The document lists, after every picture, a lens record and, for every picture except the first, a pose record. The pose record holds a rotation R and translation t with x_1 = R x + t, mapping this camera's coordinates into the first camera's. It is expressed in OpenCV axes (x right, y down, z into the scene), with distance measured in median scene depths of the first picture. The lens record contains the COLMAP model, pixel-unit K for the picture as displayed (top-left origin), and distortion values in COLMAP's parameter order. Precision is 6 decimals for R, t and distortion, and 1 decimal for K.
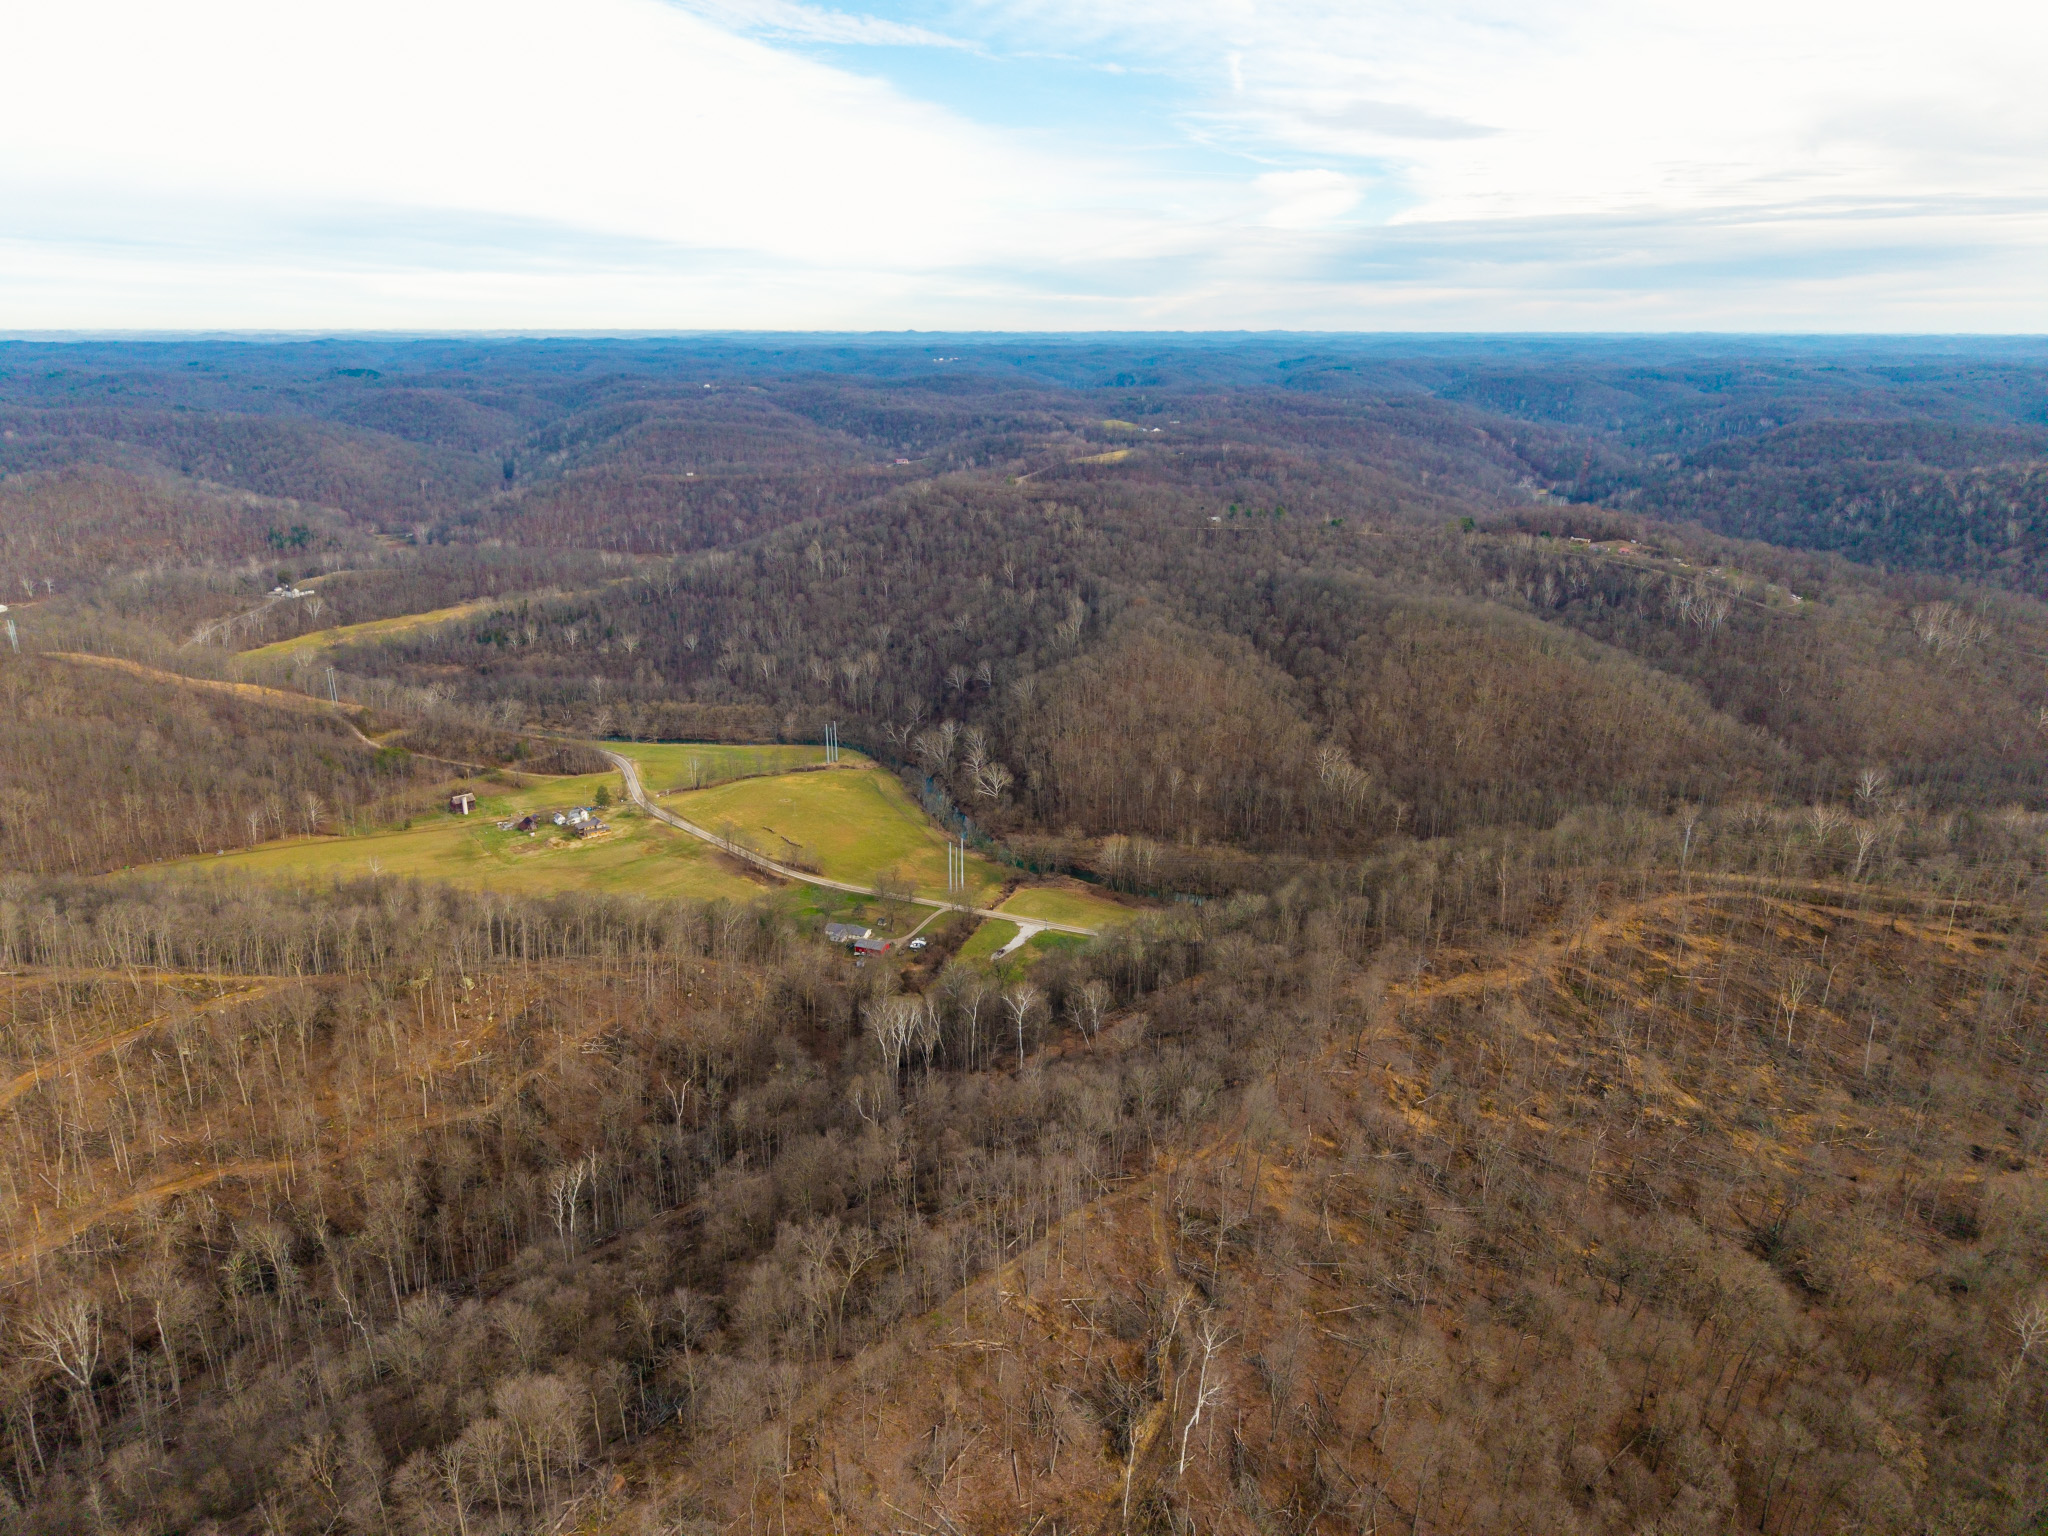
lens RADIAL K [[1372.2, 0, 1028.0], [0, 1372.2, 760.5], [0, 0, 1]] dist [0.023537, -0.018976]
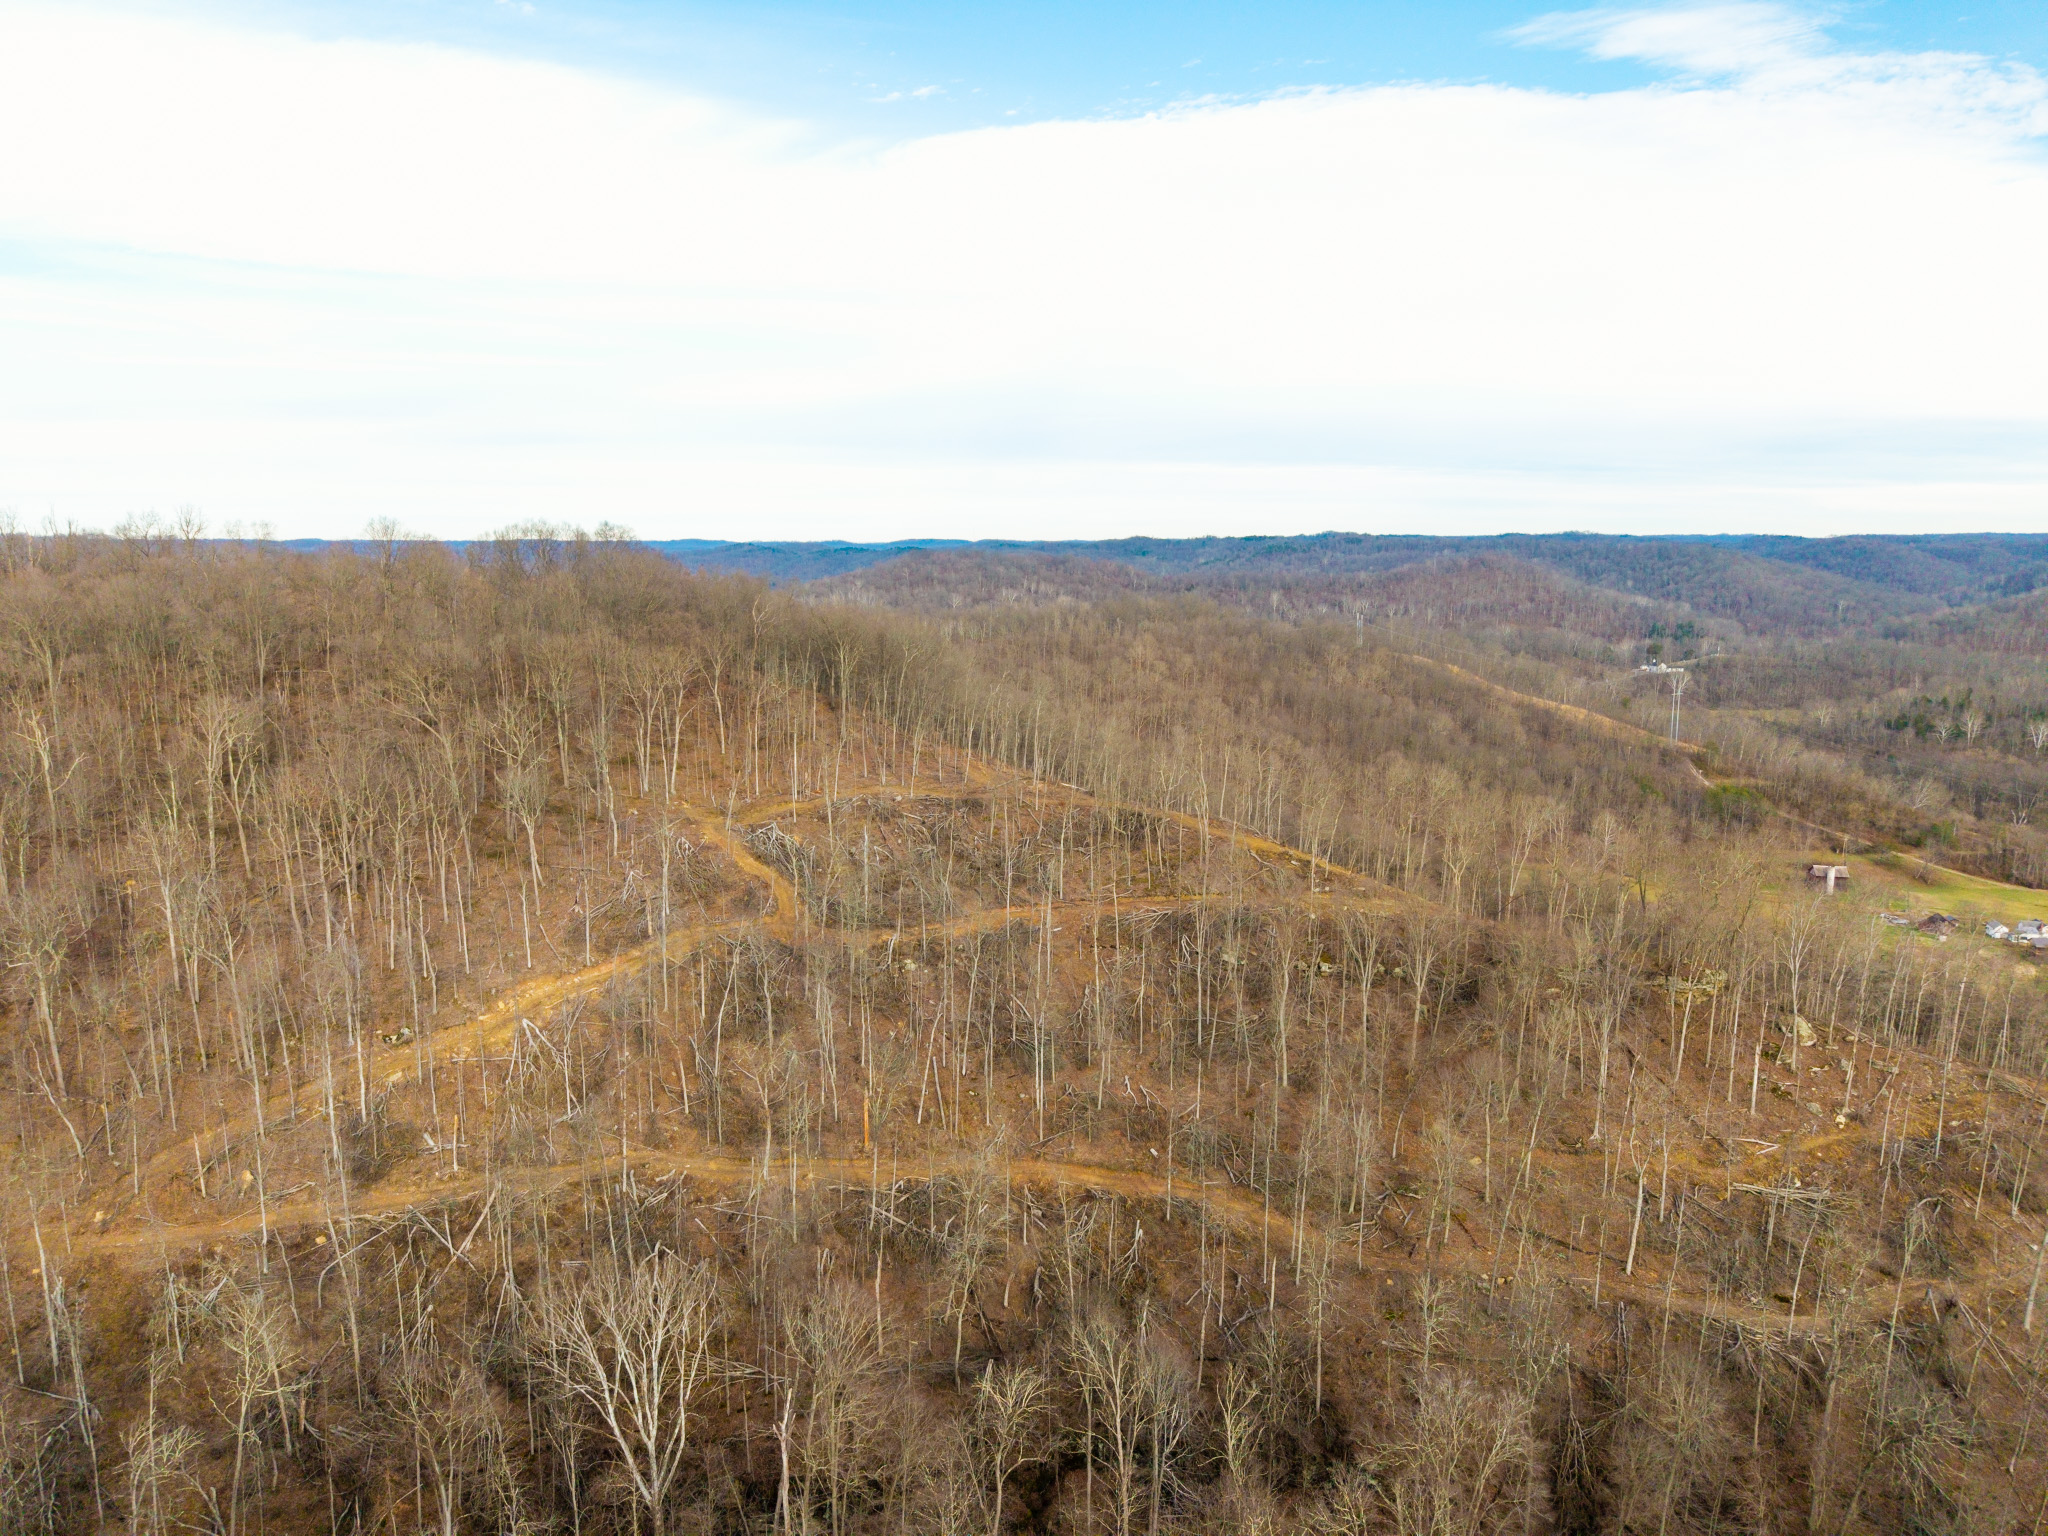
lens RADIAL K [[1372.2, 0, 1006.9], [0, 1372.2, 760.8], [0, 0, 1]] dist [0.023537, -0.018976]
pose [[0.584560, 0.125786, -0.801541, -0.114173], [-0.238648, 0.970864, -0.021687, 0.079056], [0.775459, 0.203963, 0.597547, 0.280893]]
